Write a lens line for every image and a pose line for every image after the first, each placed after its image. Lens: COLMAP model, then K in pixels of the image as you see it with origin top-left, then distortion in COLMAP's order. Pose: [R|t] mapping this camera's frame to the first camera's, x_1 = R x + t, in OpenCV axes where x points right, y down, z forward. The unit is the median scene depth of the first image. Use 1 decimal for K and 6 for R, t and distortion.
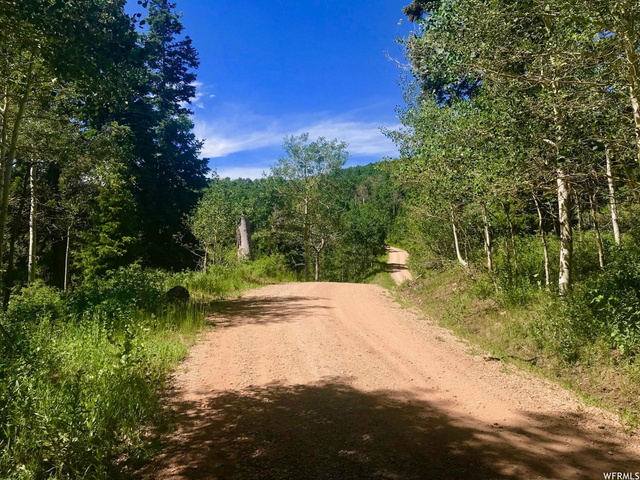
lens RADIAL K [[435.2, 0, 305.9], [0, 435.2, 238.5], [0, 0, 1]] dist [-0.056944, 0.002584]
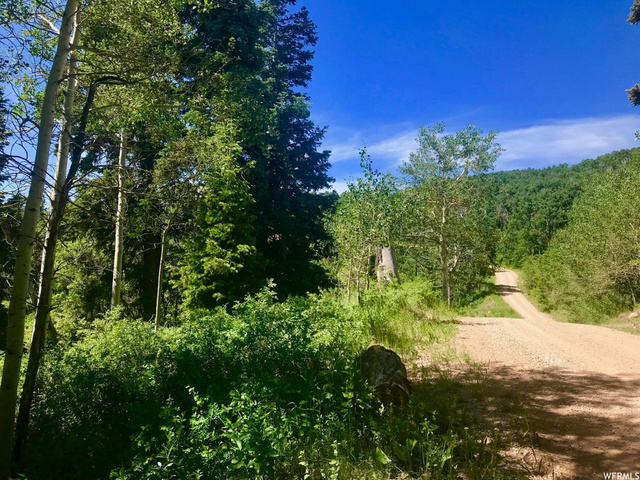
lens RADIAL K [[435.2, 0, 305.9], [0, 435.2, 238.5], [0, 0, 1]] dist [-0.056944, 0.002584]
pose [[0.983020, 0.014261, -0.182941, -0.120737], [-0.020956, 0.999177, -0.034719, 0.004632], [0.182295, 0.037963, 0.982511, 0.213022]]
